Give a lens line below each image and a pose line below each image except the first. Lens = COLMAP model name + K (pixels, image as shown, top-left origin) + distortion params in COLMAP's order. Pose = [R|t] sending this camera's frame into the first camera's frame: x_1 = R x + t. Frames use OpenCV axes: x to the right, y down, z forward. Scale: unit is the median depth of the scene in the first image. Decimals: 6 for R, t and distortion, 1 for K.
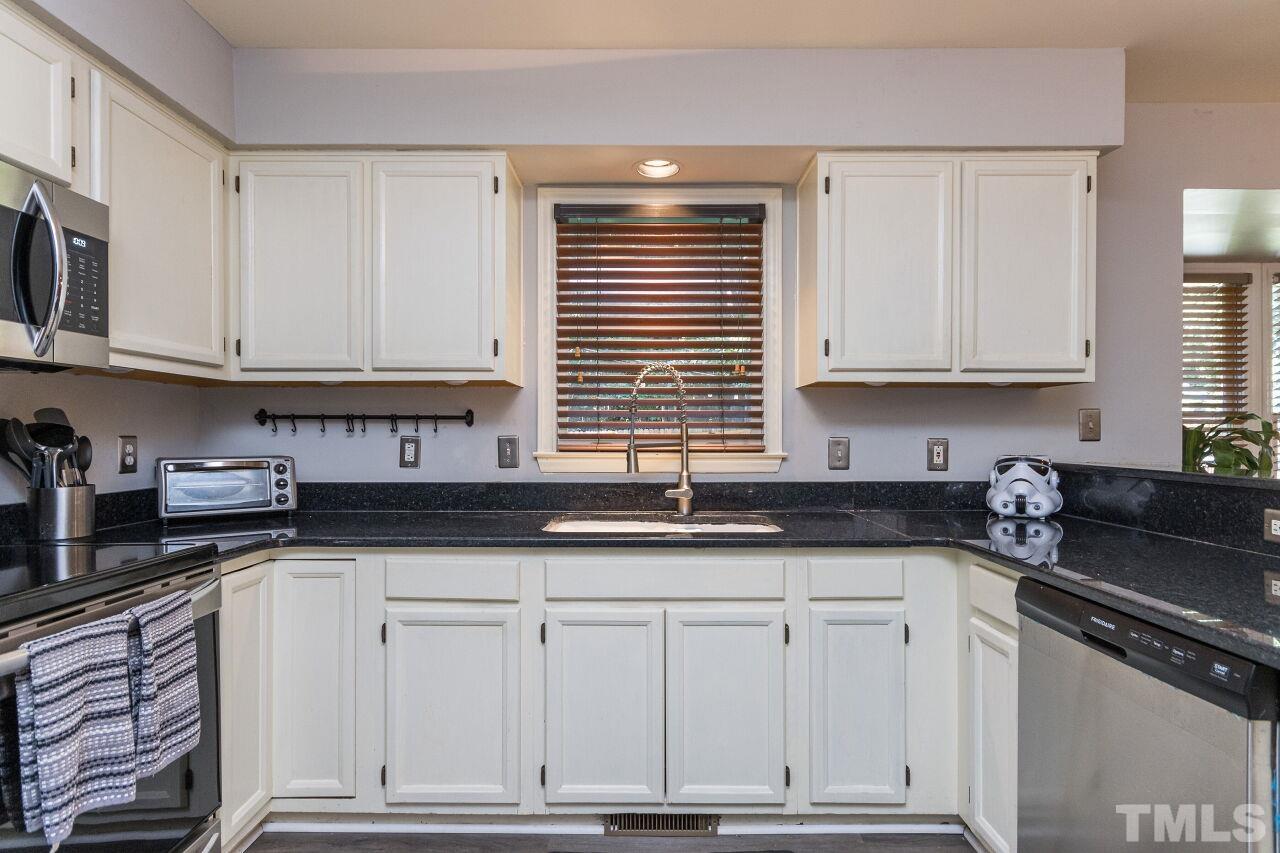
lens RADIAL K [[679.8, 0, 637.1], [0, 679.8, 433.1], [0, 0, 1]] dist [0.009672, -0.000398]
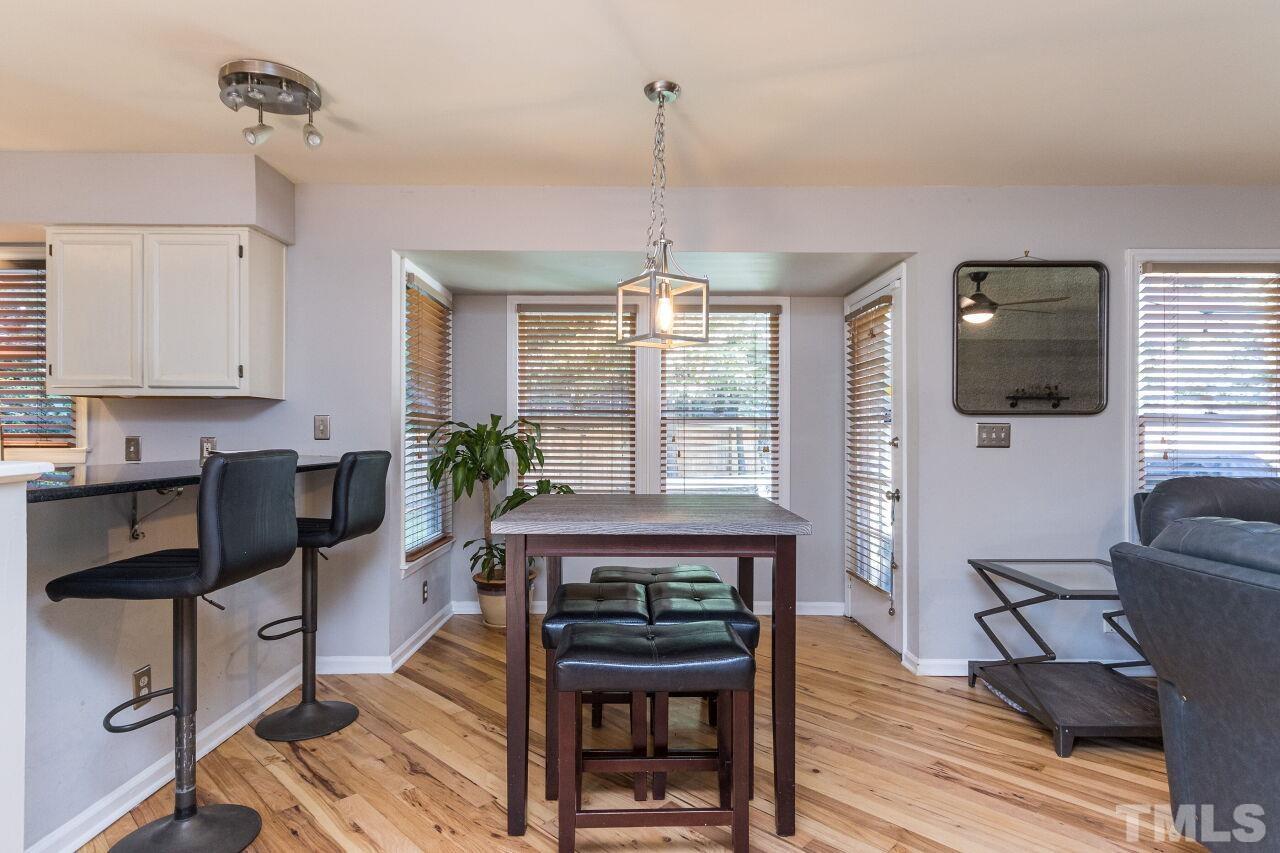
lens RADIAL K [[679.8, 0, 635.9], [0, 679.8, 437.3], [0, 0, 1]] dist [0.009672, -0.000398]
pose [[0.999972, 0.001865, 0.007202, 1.445910], [-0.001892, 0.999992, 0.003647, 0.001904], [-0.007195, -0.003661, 0.999967, -0.380549]]
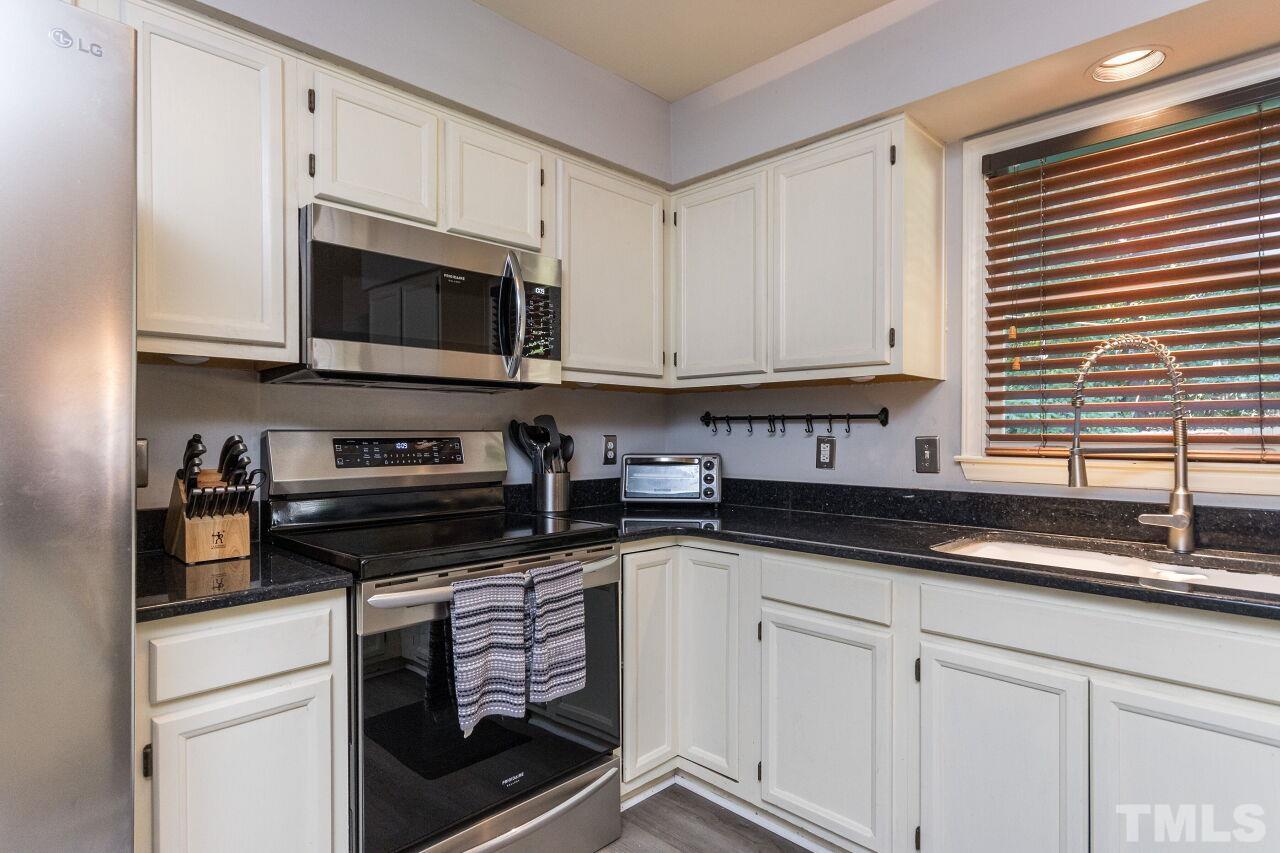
lens RADIAL K [[679.8, 0, 638.6], [0, 679.8, 433.7], [0, 0, 1]] dist [0.009672, -0.000398]
pose [[0.713737, 0.002078, -0.700410, 0.182559], [0.000177, 0.999995, 0.003147, -0.002855], [0.700413, -0.002370, 0.713734, 0.131519]]
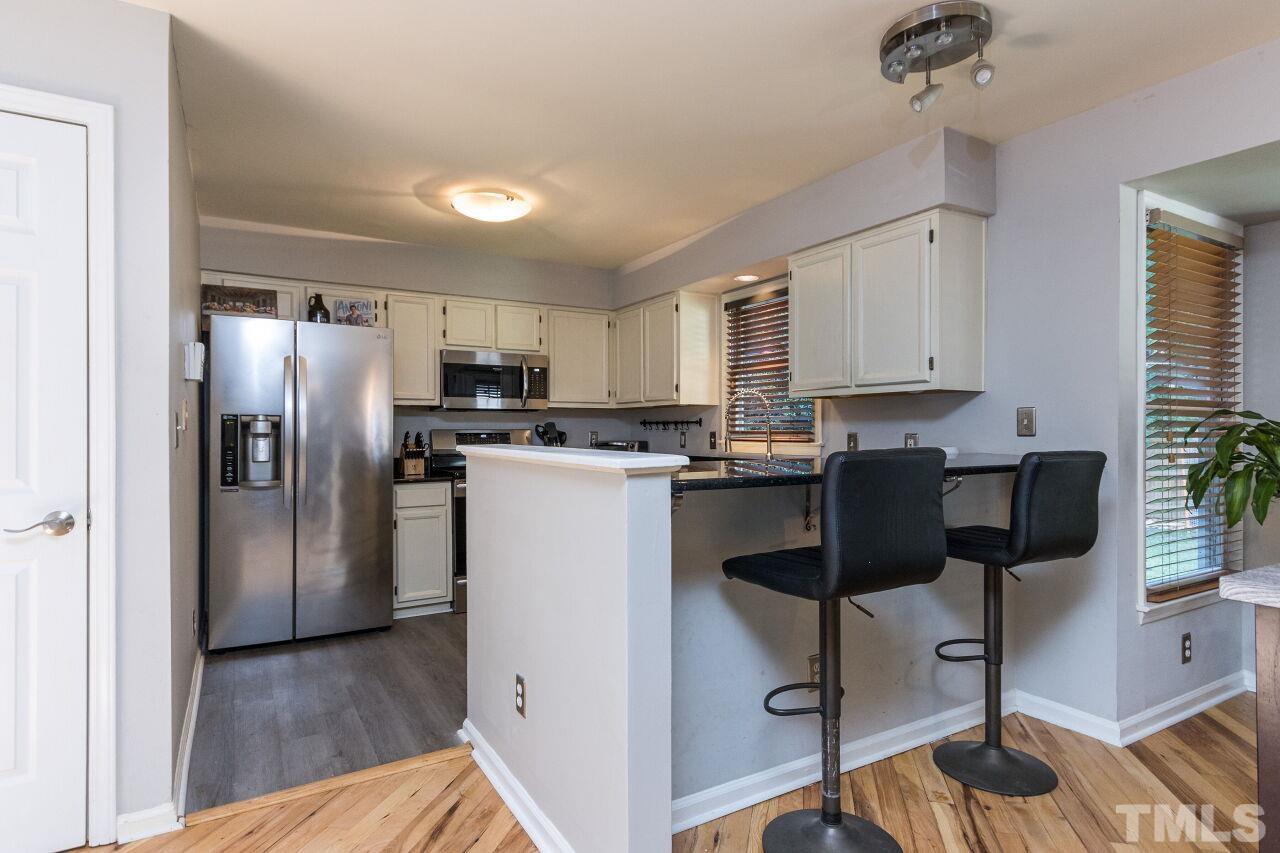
lens RADIAL K [[679.8, 0, 634.8], [0, 679.8, 433.4], [0, 0, 1]] dist [0.009672, -0.000398]
pose [[0.511563, 0.000986, -0.859245, 1.483110], [0.002813, 0.999992, 0.002822, 0.003154], [0.859241, -0.003860, 0.511556, -0.147814]]
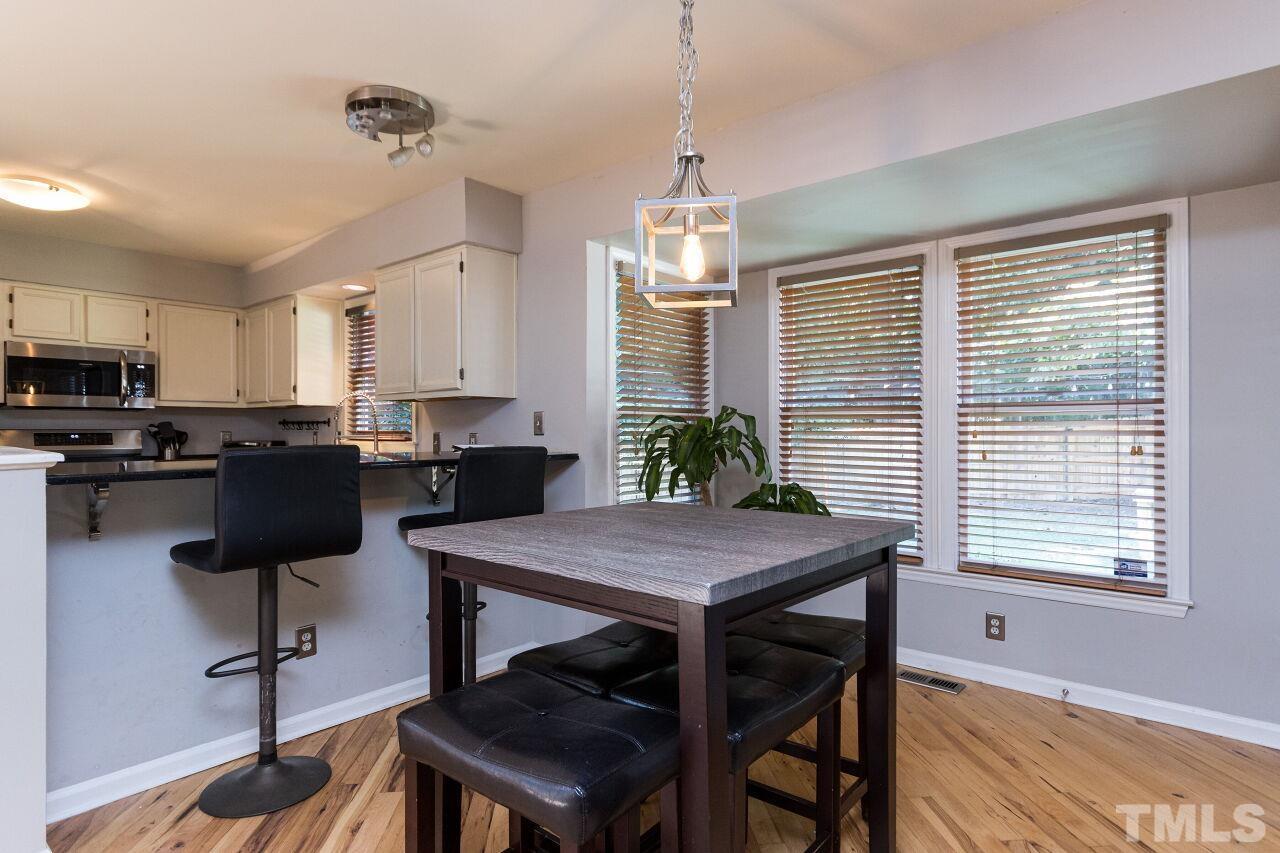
lens RADIAL K [[679.8, 0, 635.0], [0, 679.8, 429.4], [0, 0, 1]] dist [0.009672, -0.000398]
pose [[0.766715, -0.003326, -0.641979, 1.939499], [0.003159, 0.999994, -0.001408, 0.003408], [0.641980, -0.000949, 0.766721, 0.072726]]
